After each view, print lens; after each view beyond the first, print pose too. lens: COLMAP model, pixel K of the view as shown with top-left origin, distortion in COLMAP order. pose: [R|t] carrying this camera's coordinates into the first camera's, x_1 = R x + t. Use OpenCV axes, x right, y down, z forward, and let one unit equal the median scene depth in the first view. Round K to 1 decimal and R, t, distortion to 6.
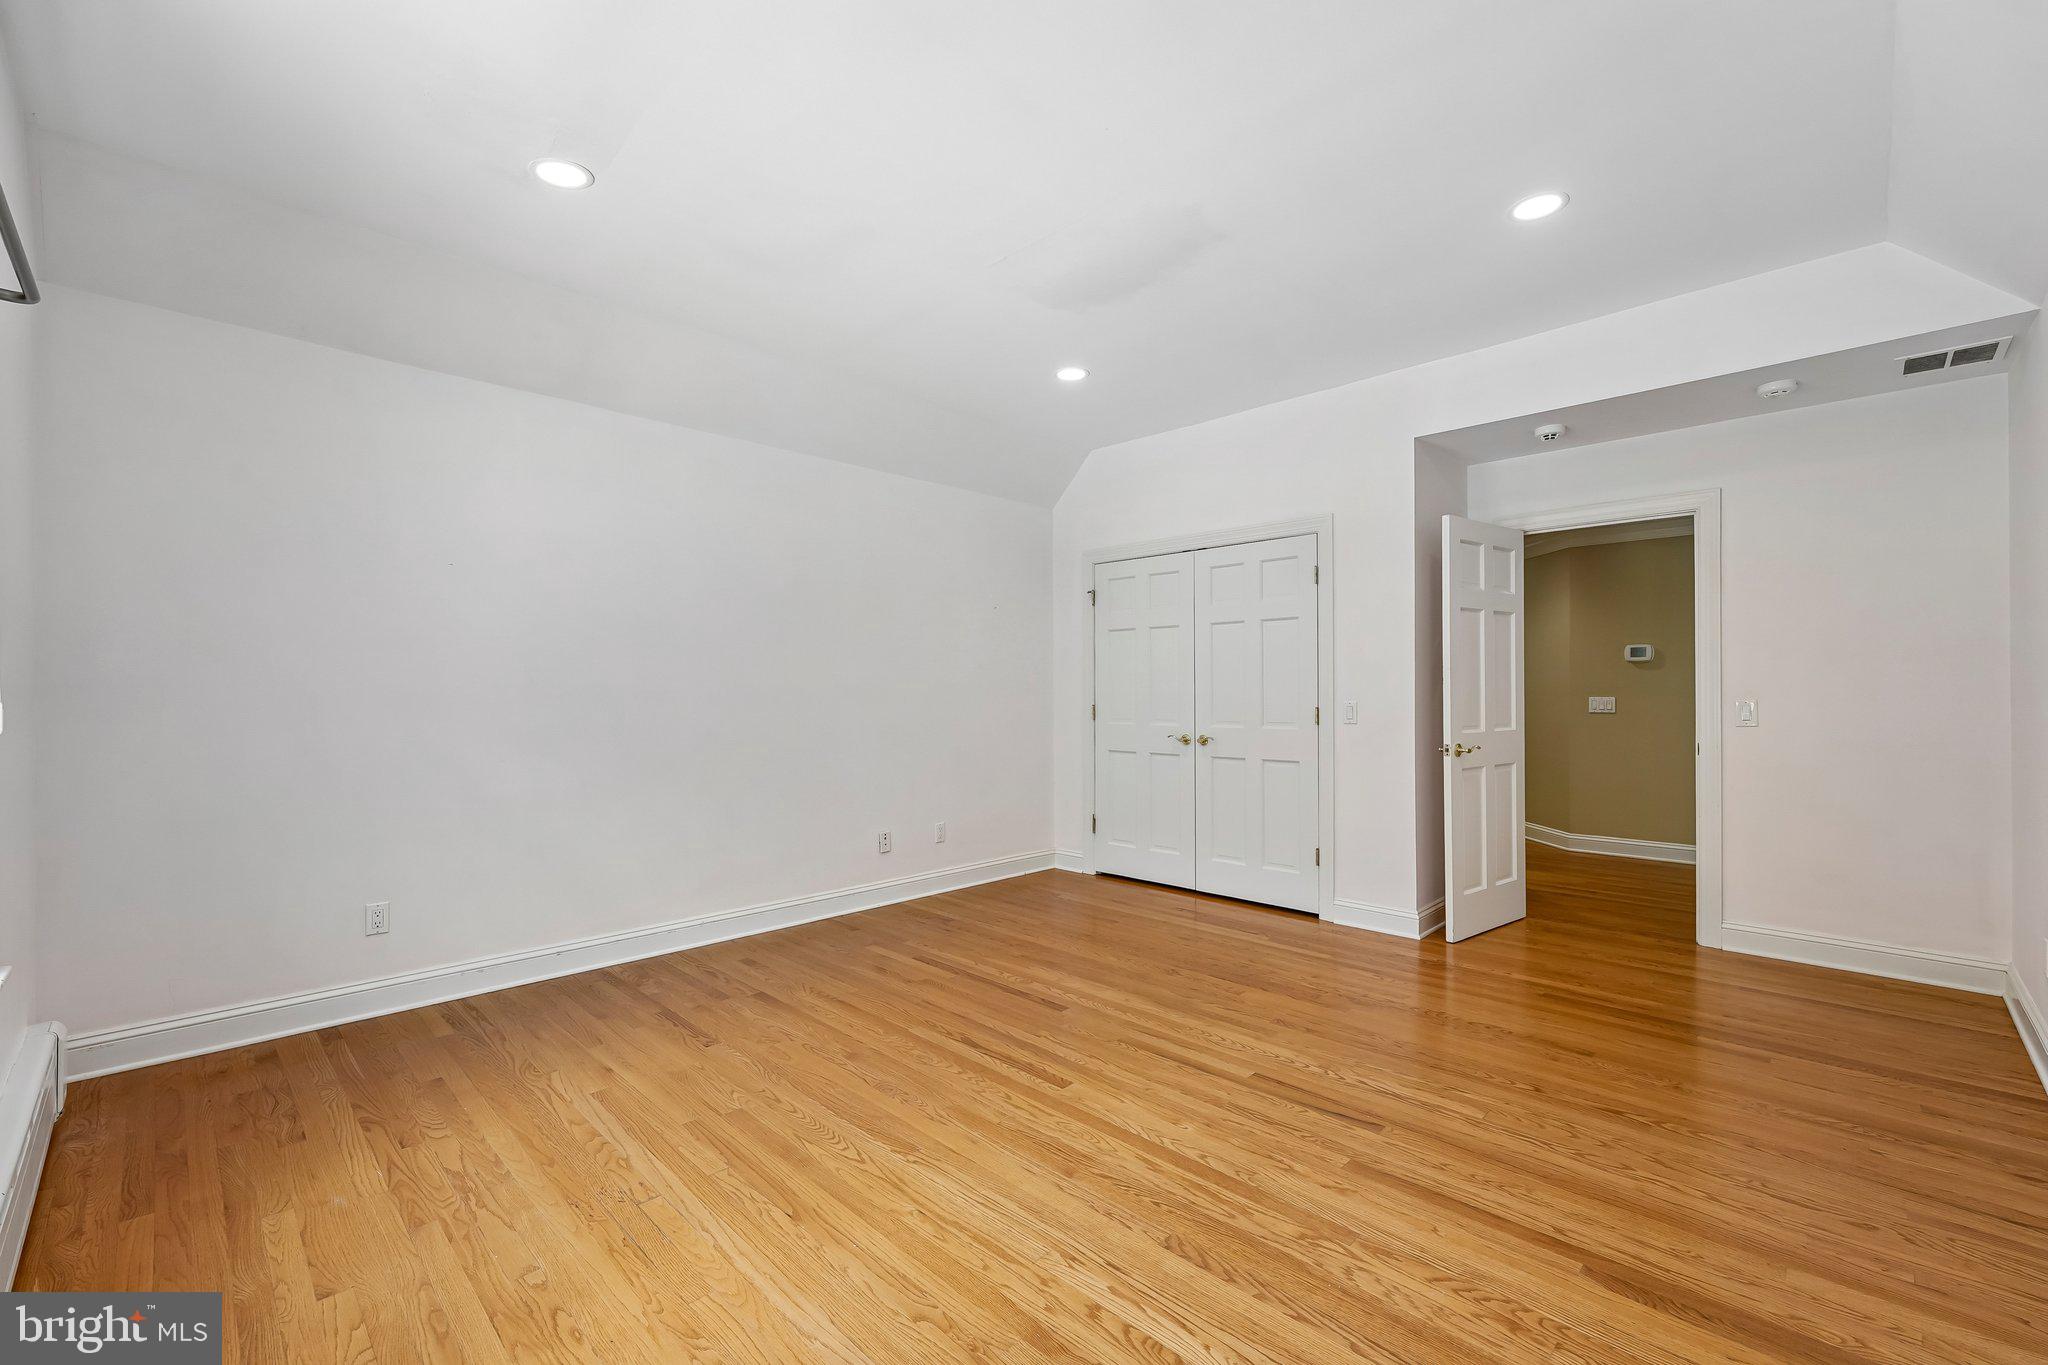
lens RADIAL K [[841.9, 0, 1030.0], [0, 841.9, 685.2], [0, 0, 1]] dist [0.002160, 0.000107]
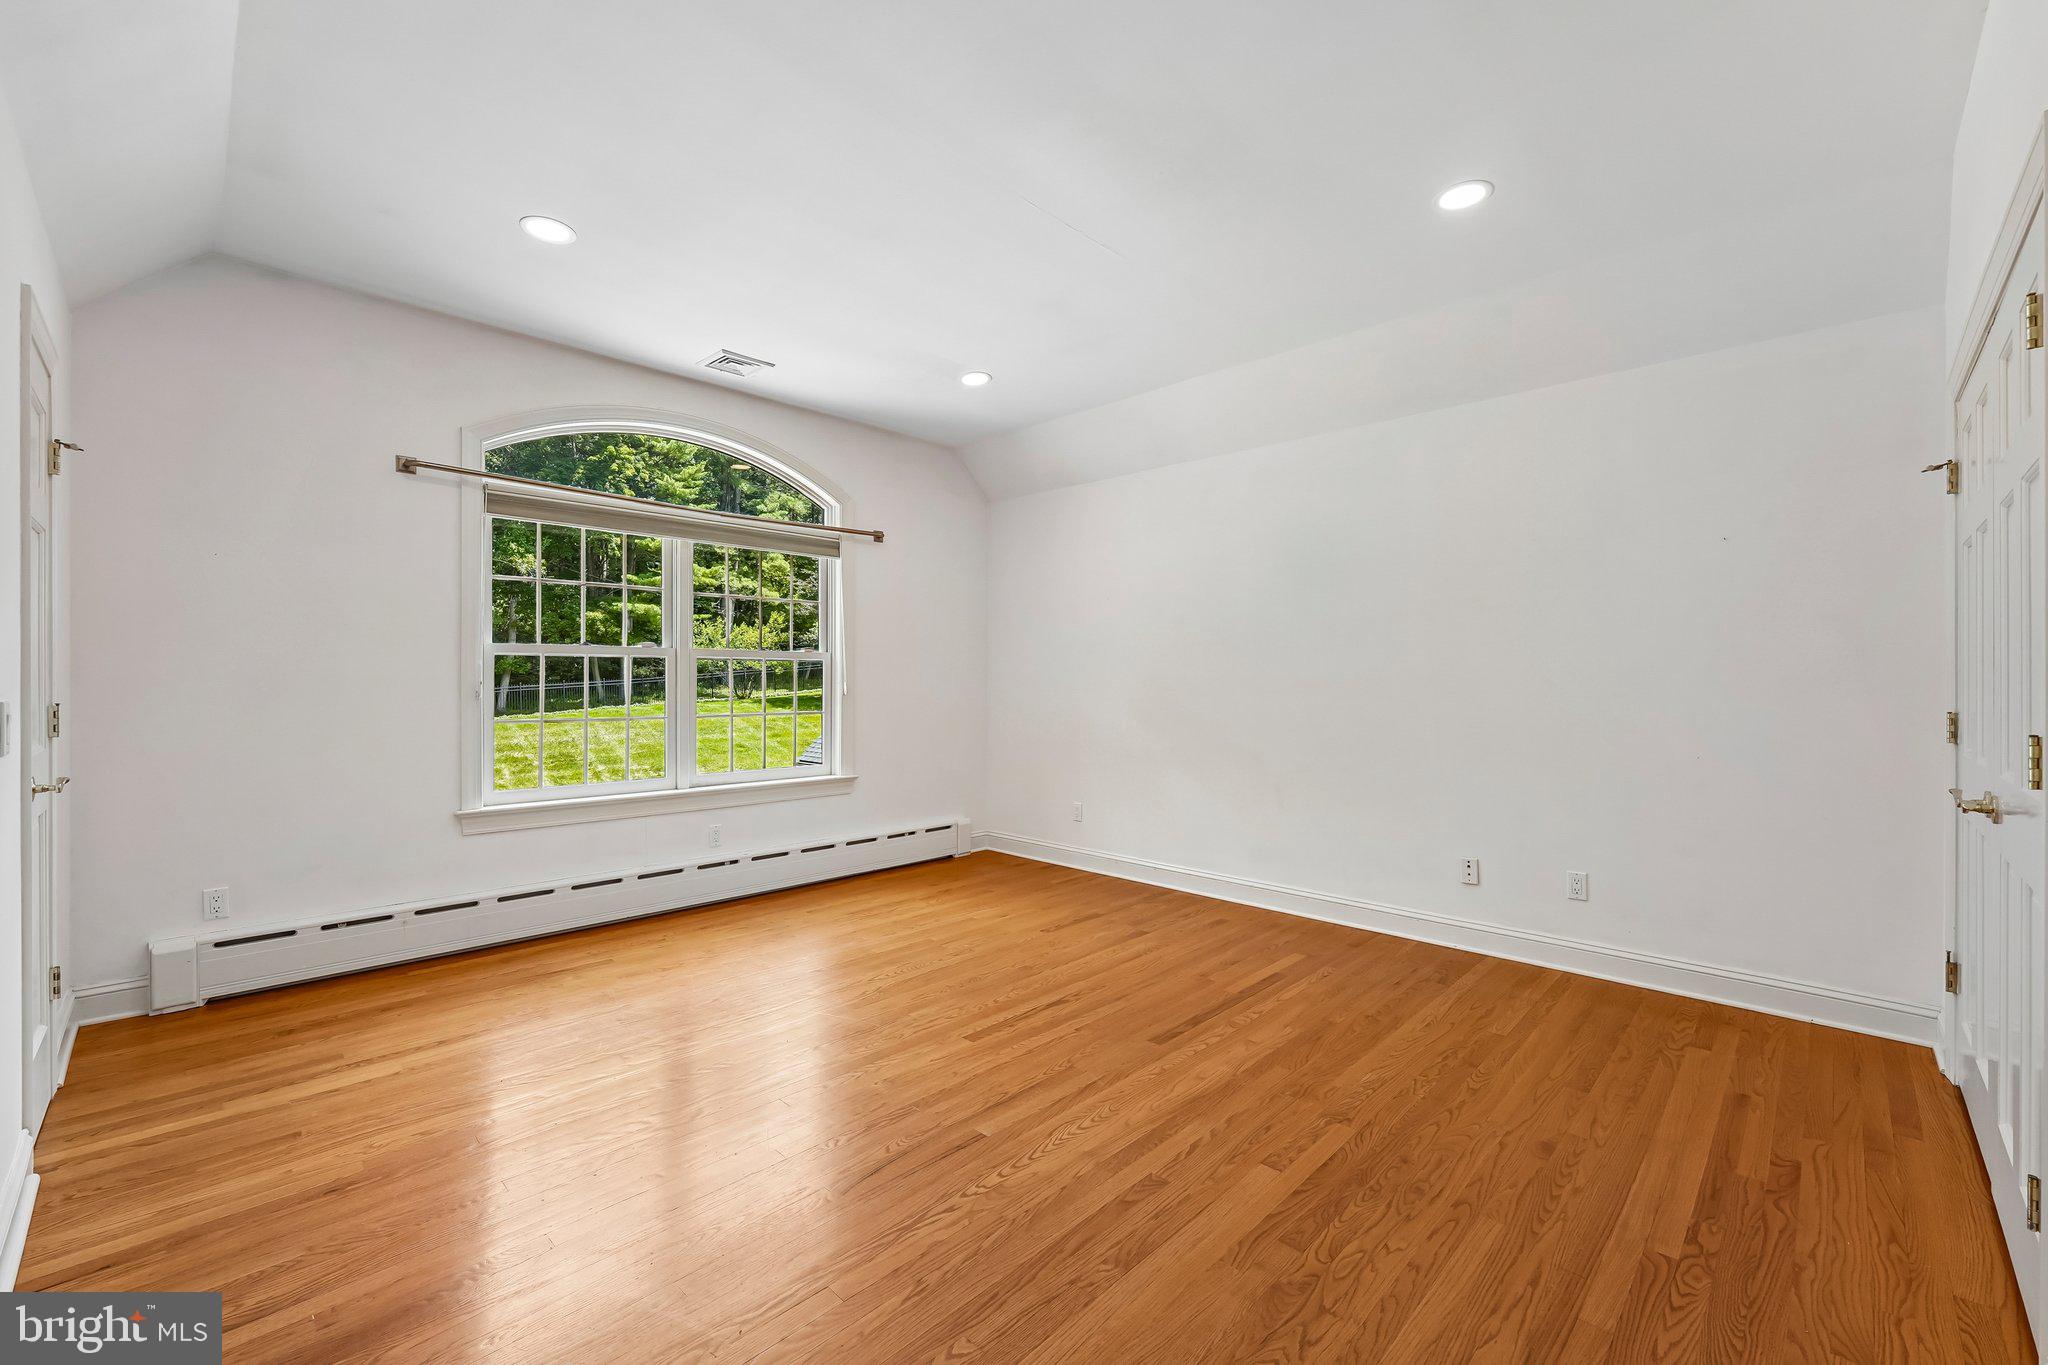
lens RADIAL K [[841.9, 0, 1030.0], [0, 841.9, 685.2], [0, 0, 1]] dist [0.002160, 0.000107]
pose [[0.006548, 0.008386, -0.999943, 0.909870], [0.006550, 0.999943, 0.008429, 0.000494], [0.999957, -0.006605, 0.006493, 0.853170]]
